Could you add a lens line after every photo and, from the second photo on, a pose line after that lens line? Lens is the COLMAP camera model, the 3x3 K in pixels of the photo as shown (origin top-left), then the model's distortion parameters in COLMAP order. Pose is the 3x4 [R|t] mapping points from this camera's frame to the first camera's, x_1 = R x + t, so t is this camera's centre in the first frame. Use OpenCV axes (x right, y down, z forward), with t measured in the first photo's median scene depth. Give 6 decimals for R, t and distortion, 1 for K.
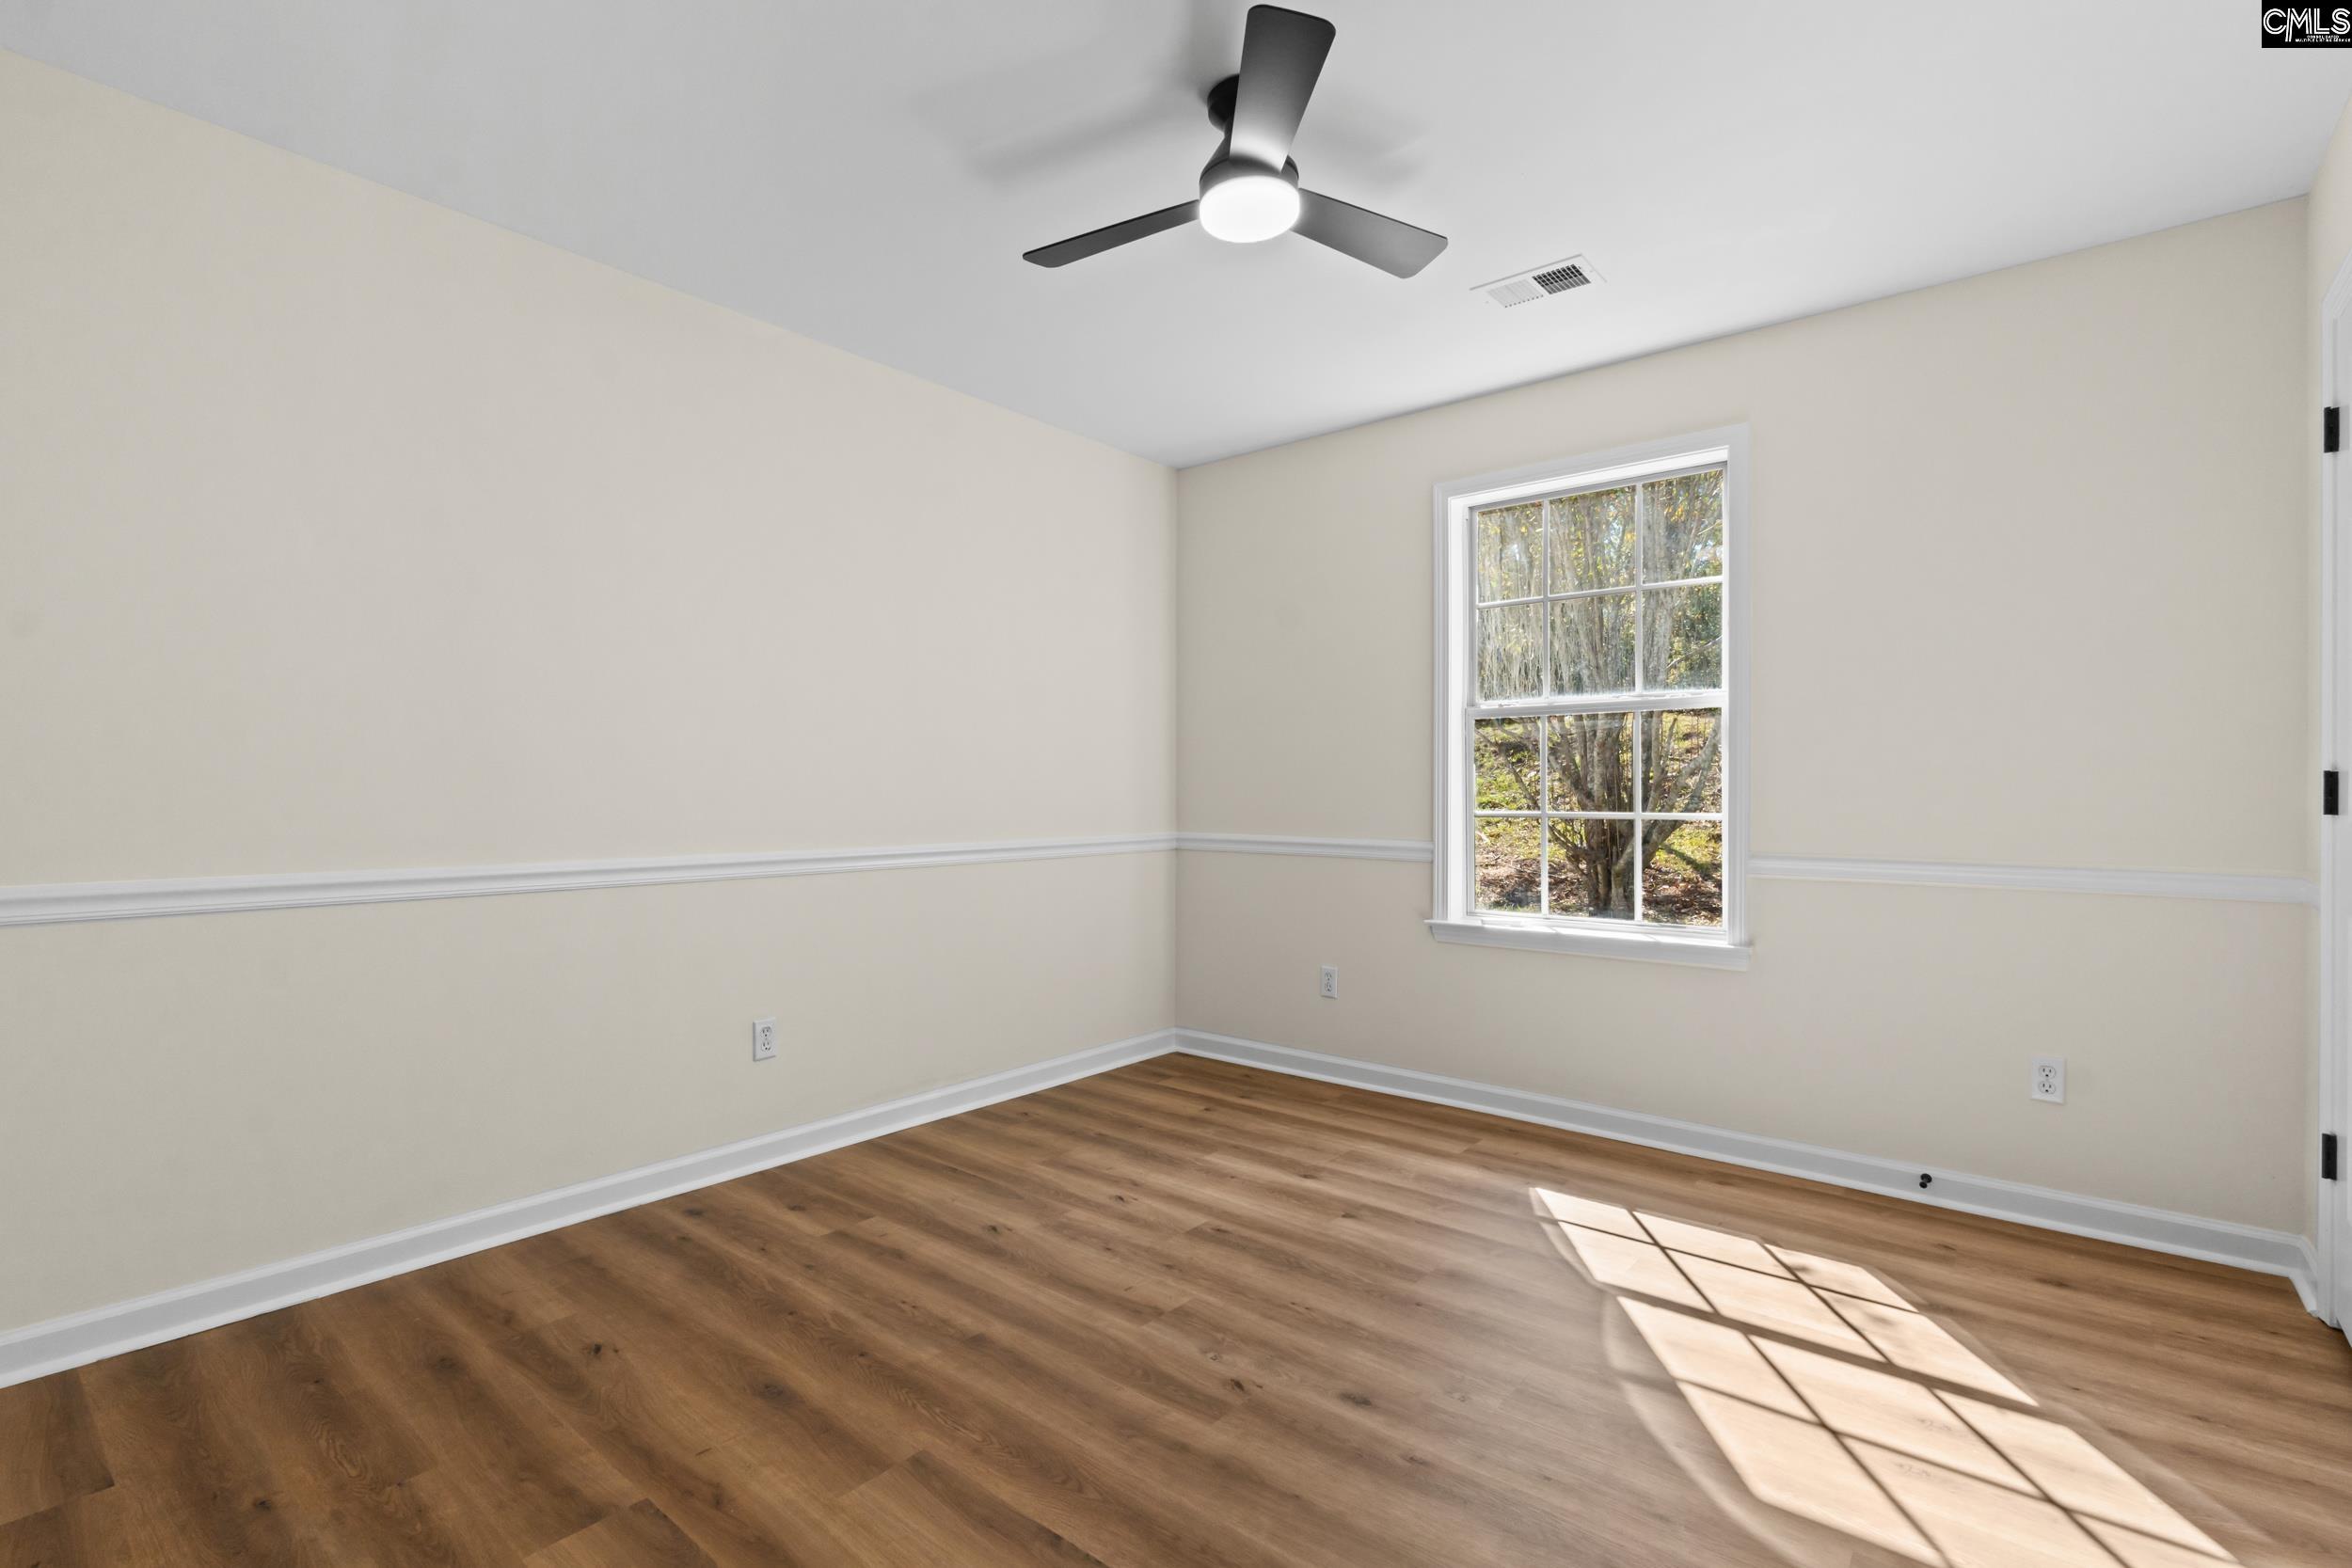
lens RADIAL K [[1100.5, 0, 1174.4], [0, 1100.5, 790.7], [0, 0, 1]] dist [-0.000762, -0.000158]
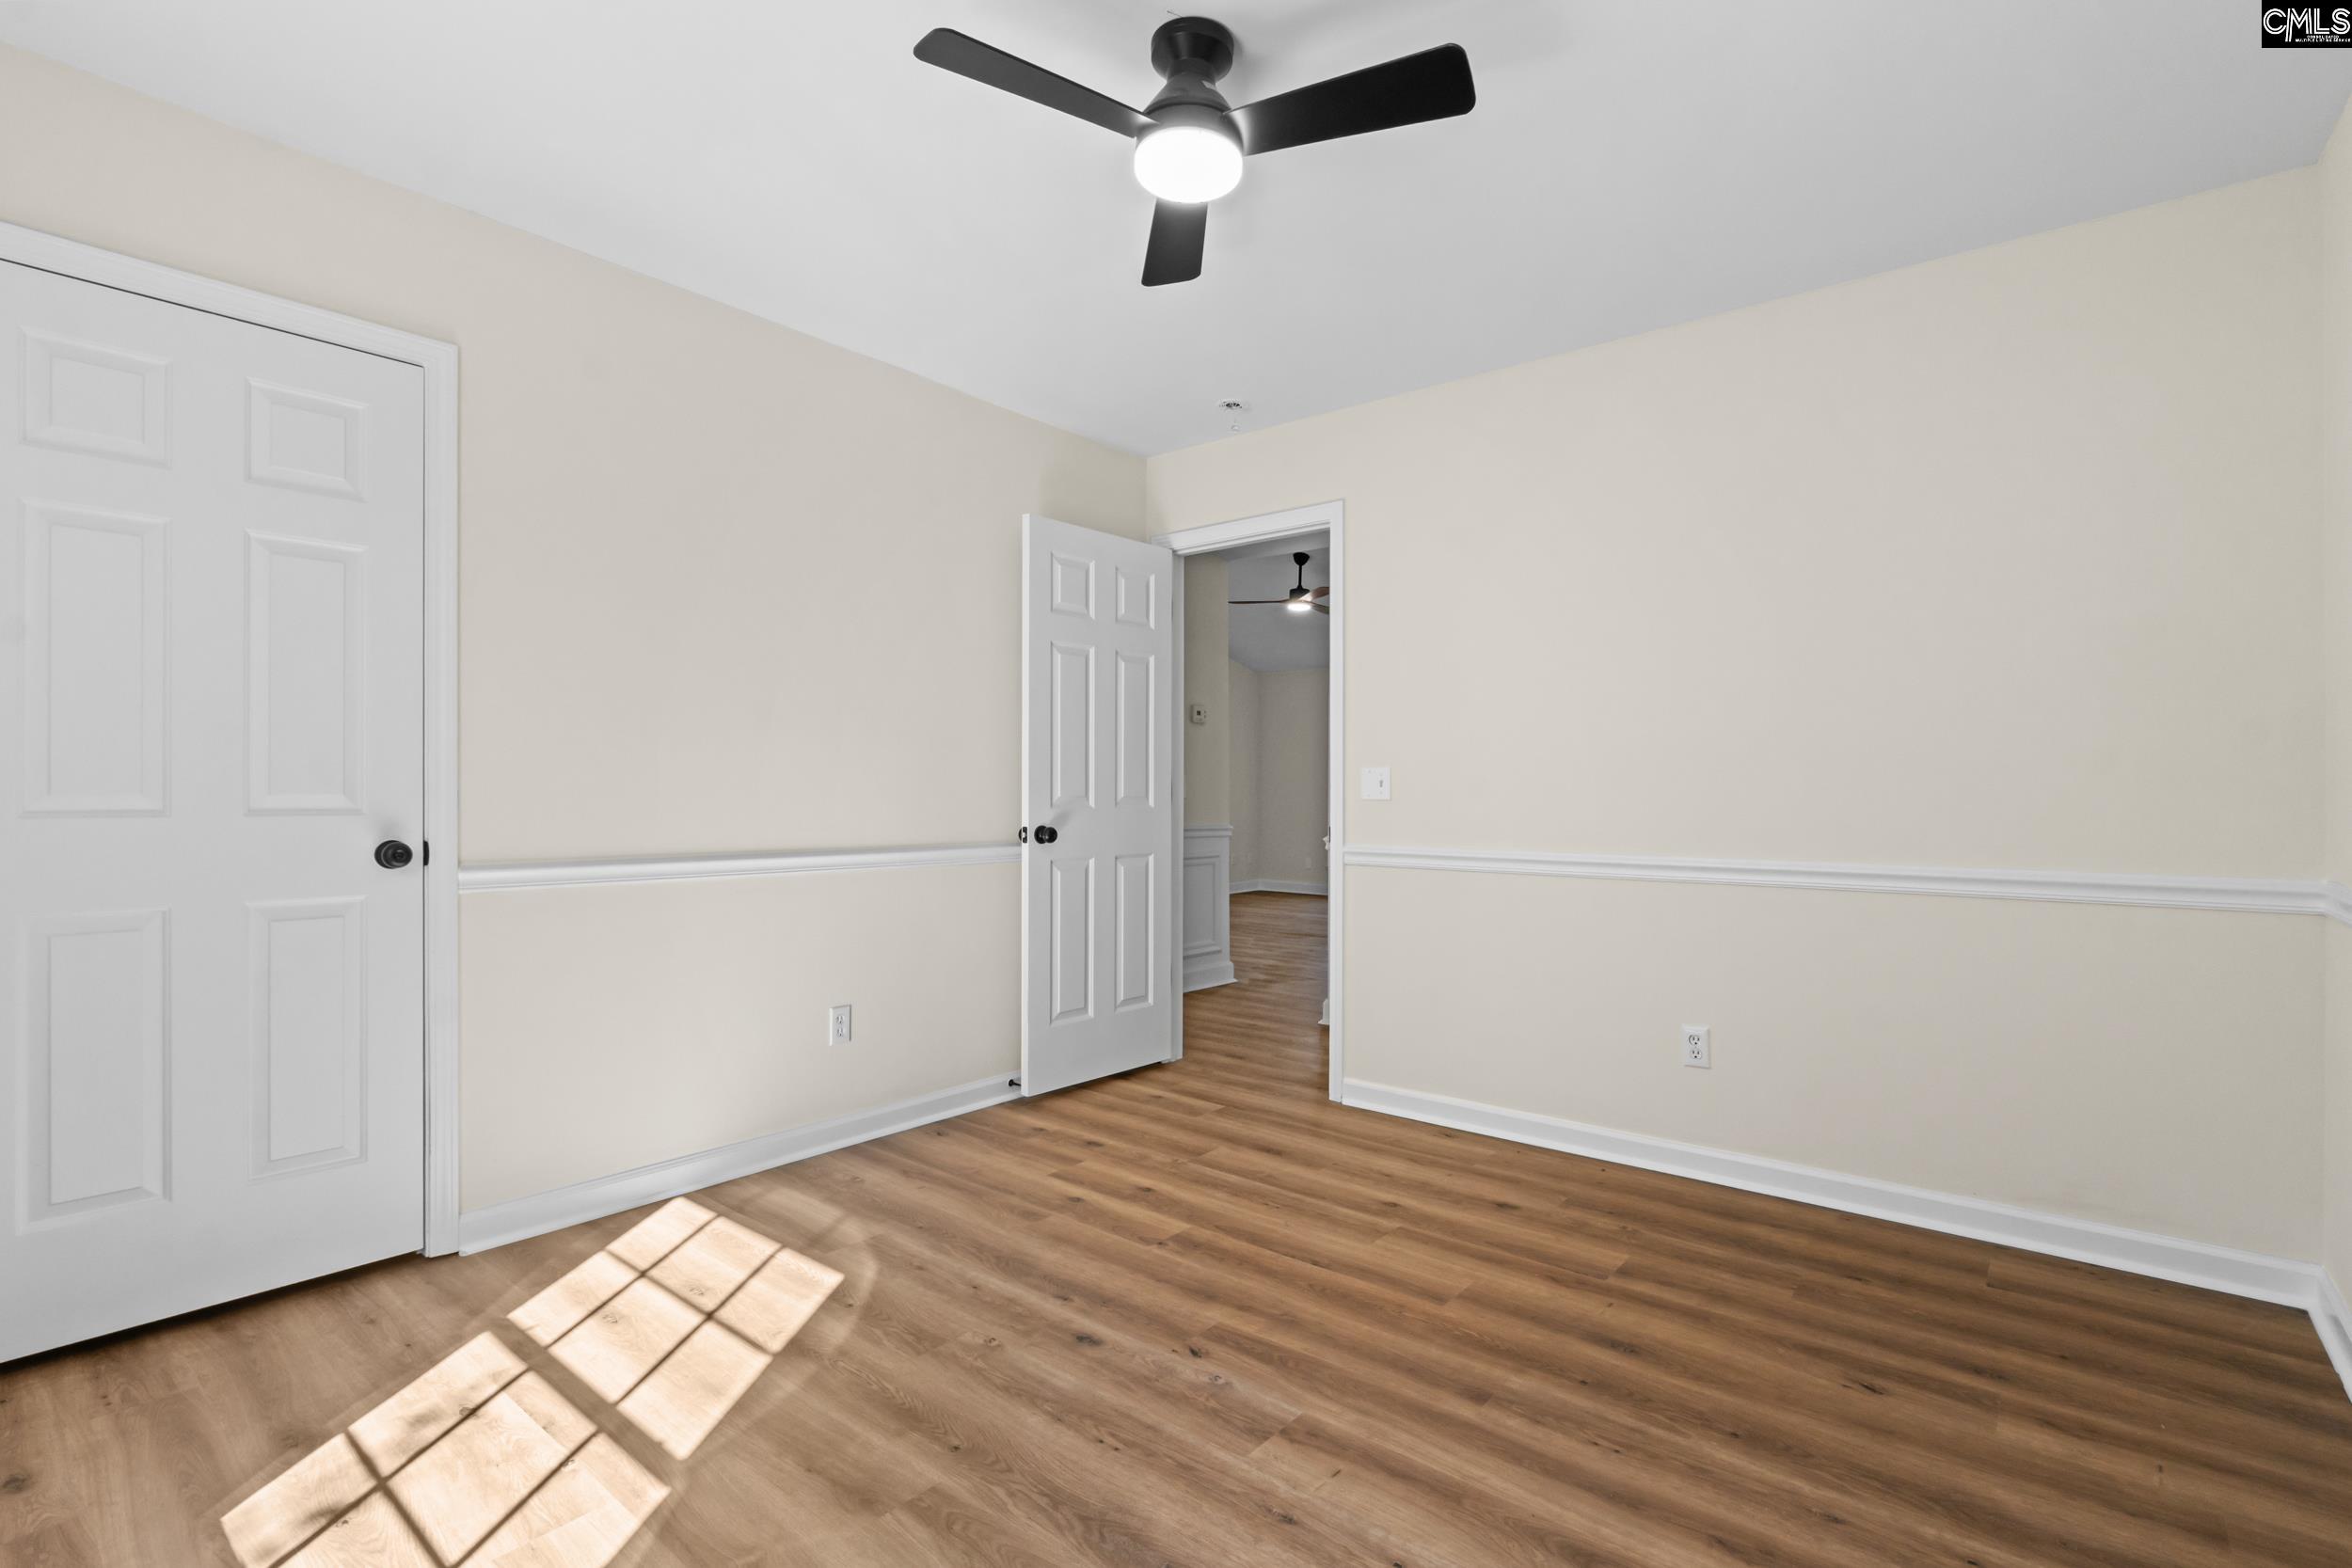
lens RADIAL K [[1100.5, 0, 1174.4], [0, 1100.5, 790.7], [0, 0, 1]] dist [-0.000762, -0.000158]
pose [[-0.999960, -0.007809, -0.004469, 0.083422], [-0.007777, 0.999944, -0.007169, 0.006324], [0.004525, -0.007134, -0.999964, 1.994659]]
